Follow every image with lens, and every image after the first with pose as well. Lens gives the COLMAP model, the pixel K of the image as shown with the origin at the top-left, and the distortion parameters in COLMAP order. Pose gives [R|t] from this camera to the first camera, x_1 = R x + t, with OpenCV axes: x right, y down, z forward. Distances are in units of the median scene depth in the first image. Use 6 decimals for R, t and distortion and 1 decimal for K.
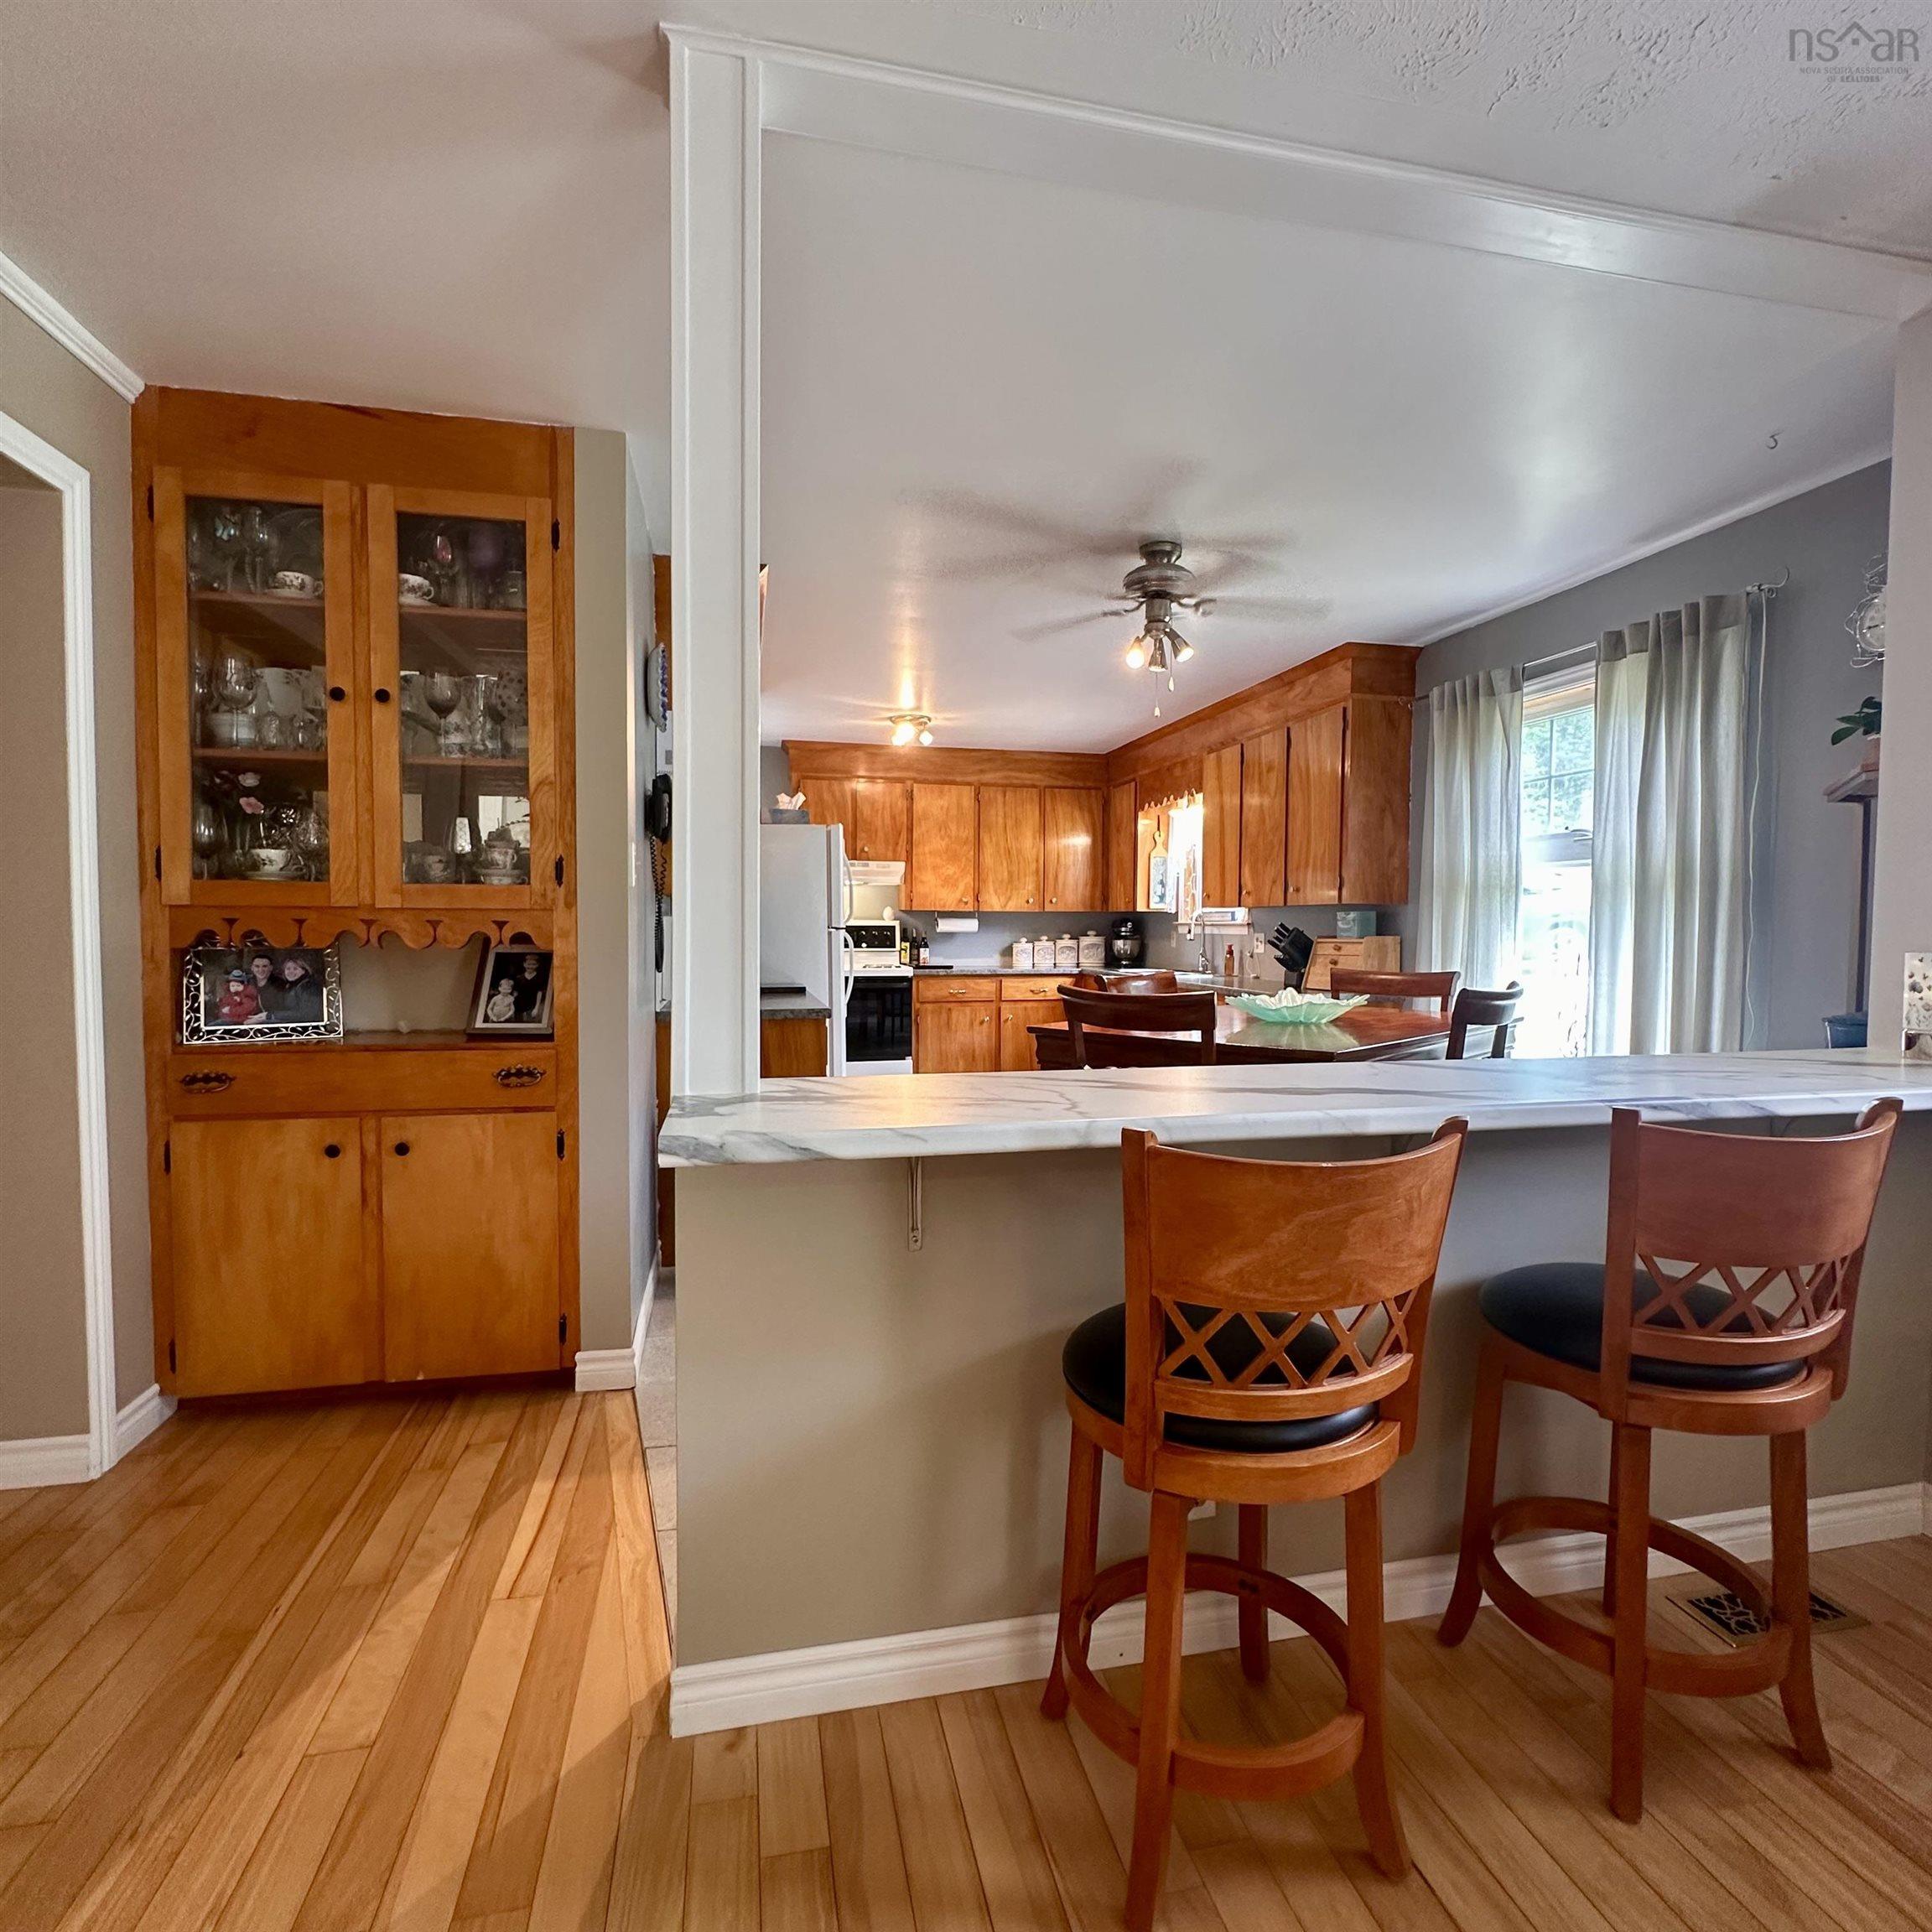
lens RADIAL K [[1028.2, 0, 966.0], [0, 1028.2, 966.0], [0, 0, 1]] dist [-0.006095, 0.002010]
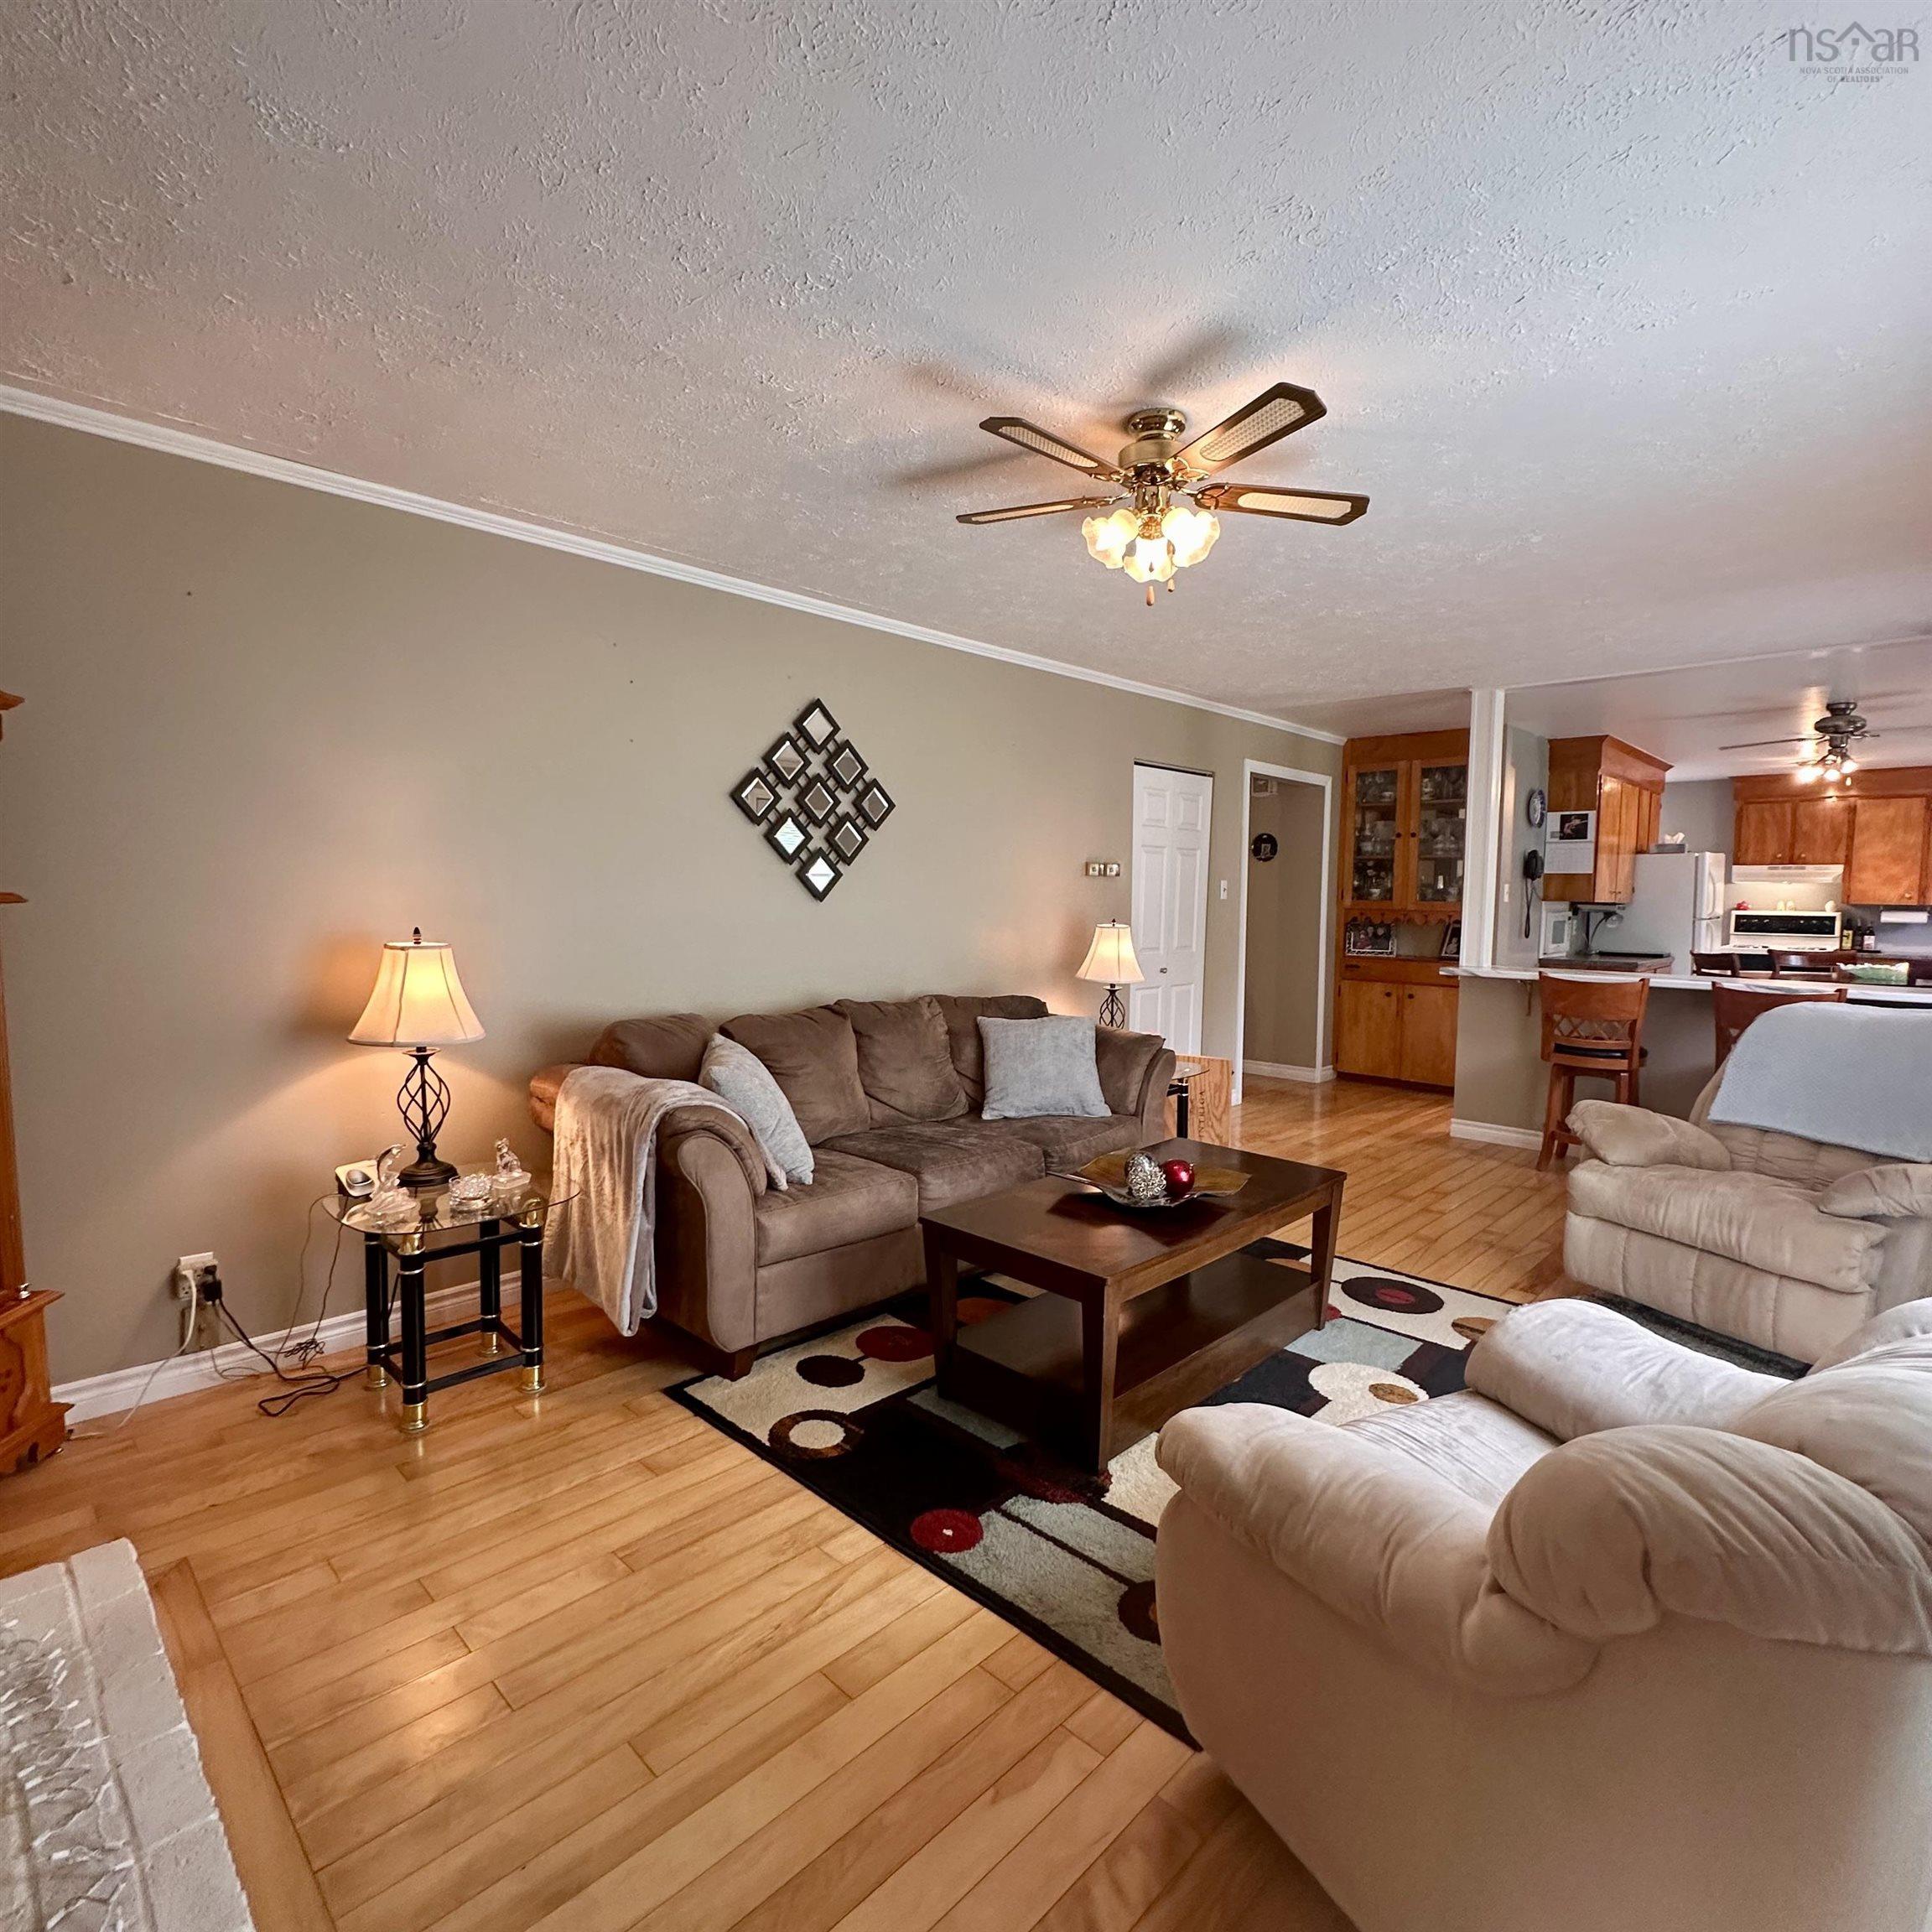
lens RADIAL K [[1028.2, 0, 966.0], [0, 1028.2, 966.0], [0, 0, 1]] dist [-0.006095, 0.002010]
pose [[0.547938, 0.059072, -0.834431, 0.406666], [-0.040172, 0.998211, 0.044287, 0.007700], [0.835554, 0.009254, 0.549331, -0.564484]]
